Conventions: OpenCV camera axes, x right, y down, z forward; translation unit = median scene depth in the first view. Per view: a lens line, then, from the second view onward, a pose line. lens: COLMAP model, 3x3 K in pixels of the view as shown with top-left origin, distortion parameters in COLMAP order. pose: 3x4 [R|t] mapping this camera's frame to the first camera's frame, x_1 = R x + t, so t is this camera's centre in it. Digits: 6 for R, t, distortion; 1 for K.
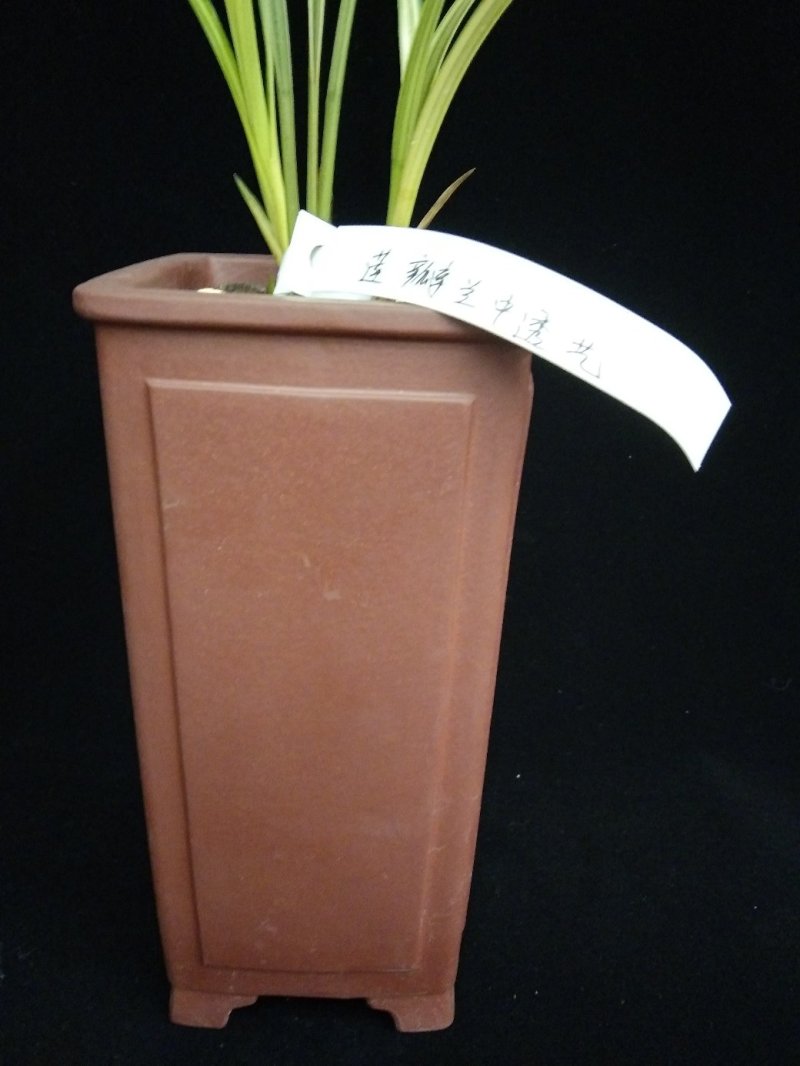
lens RADIAL K [[881.5, 0, 400.0], [0, 881.5, 533.0], [0, 0, 1]] dist [0.131925, -0.423388]
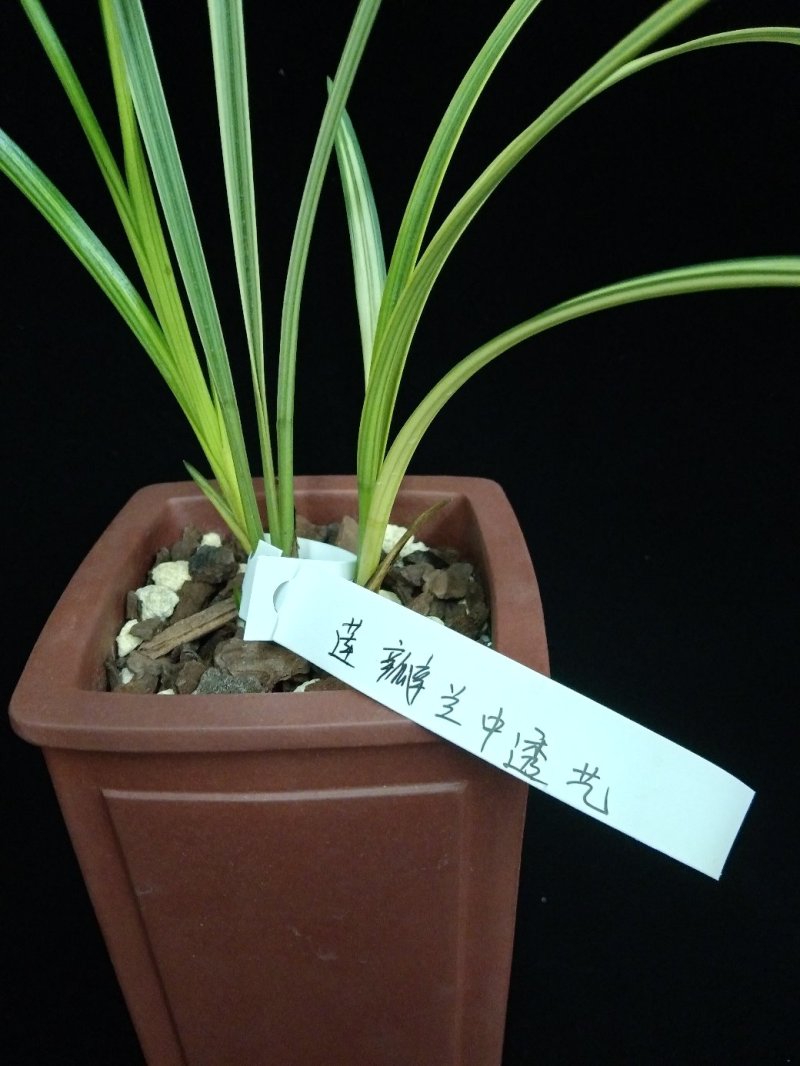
lens RADIAL K [[881.5, 0, 400.0], [0, 881.5, 533.0], [0, 0, 1]] dist [0.131925, -0.423388]
pose [[0.997523, -0.065150, -0.026535, 0.058695], [0.067833, 0.990756, 0.117481, -0.529381], [0.018635, -0.118989, 0.992721, 0.149319]]
